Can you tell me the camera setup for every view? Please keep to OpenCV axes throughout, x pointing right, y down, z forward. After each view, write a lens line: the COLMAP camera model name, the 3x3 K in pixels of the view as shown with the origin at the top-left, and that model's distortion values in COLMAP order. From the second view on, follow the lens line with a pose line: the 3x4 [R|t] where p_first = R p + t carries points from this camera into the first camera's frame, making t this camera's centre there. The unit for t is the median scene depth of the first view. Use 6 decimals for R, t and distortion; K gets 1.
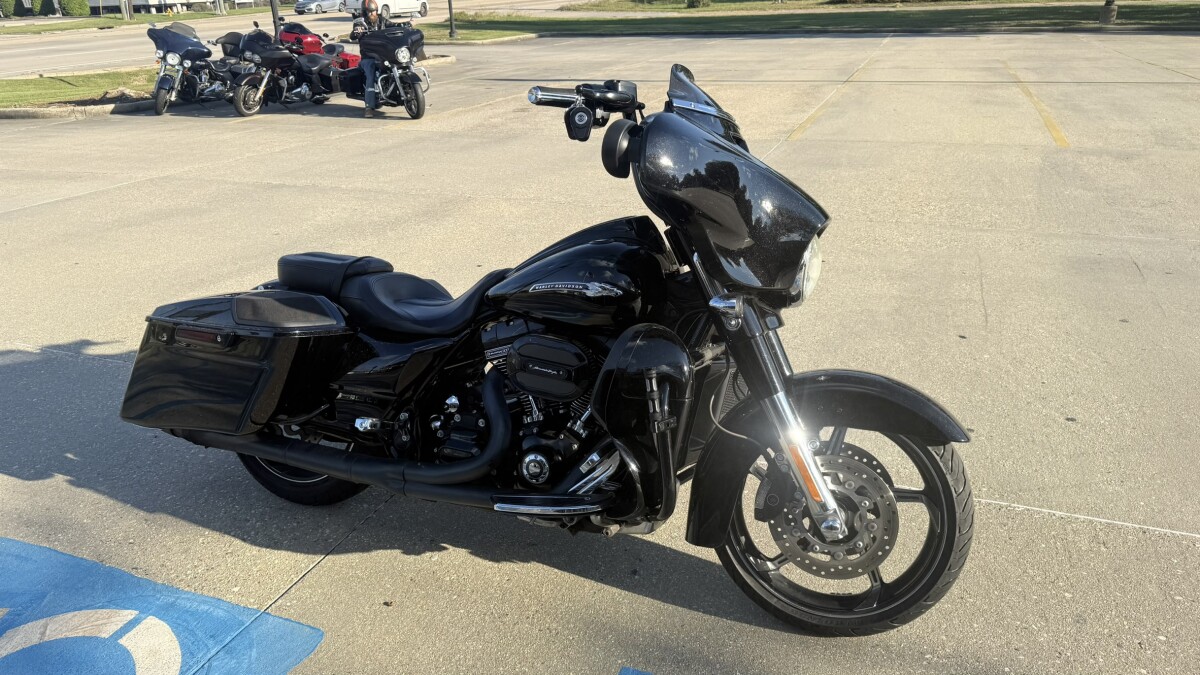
lens RADIAL K [[837.8, 0, 600.0], [0, 837.8, 337.5], [0, 0, 1]] dist [-0.003584, -0.002622]
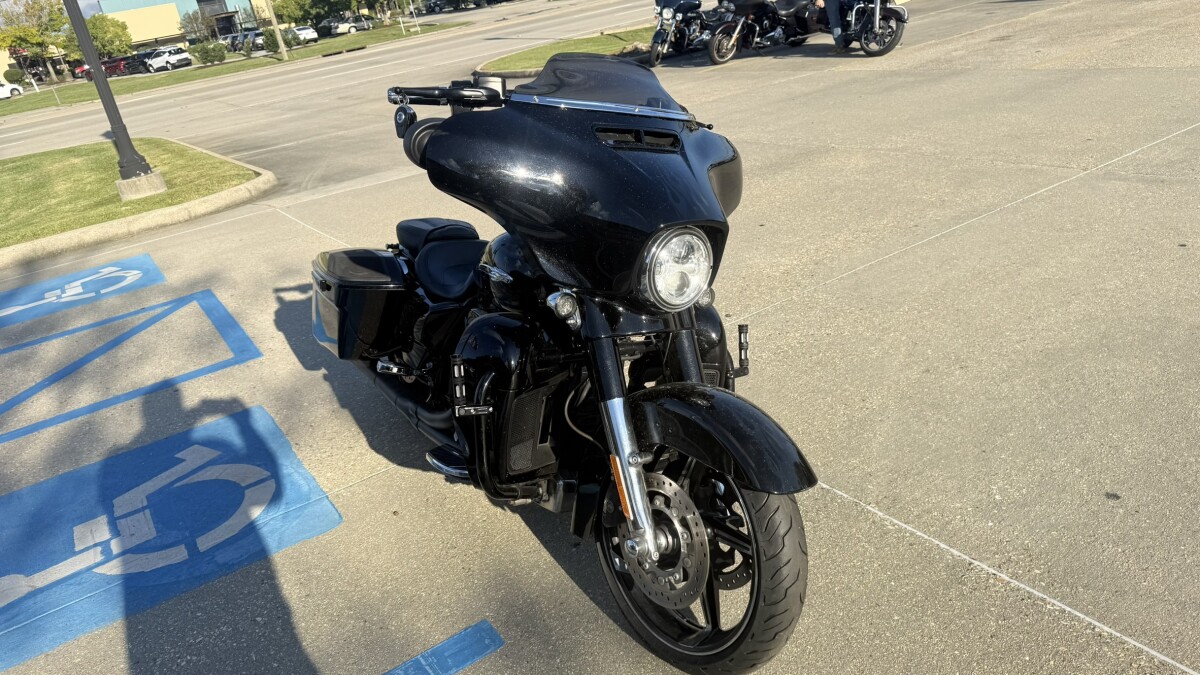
lens RADIAL K [[845.3, 0, 600.0], [0, 845.3, 337.5], [0, 0, 1]] dist [0.067630, -0.131085]
pose [[0.808403, 0.128935, -0.574334, 0.462389], [-0.087895, 0.991217, 0.098806, -0.059864], [0.582030, -0.029394, 0.812636, 0.119458]]
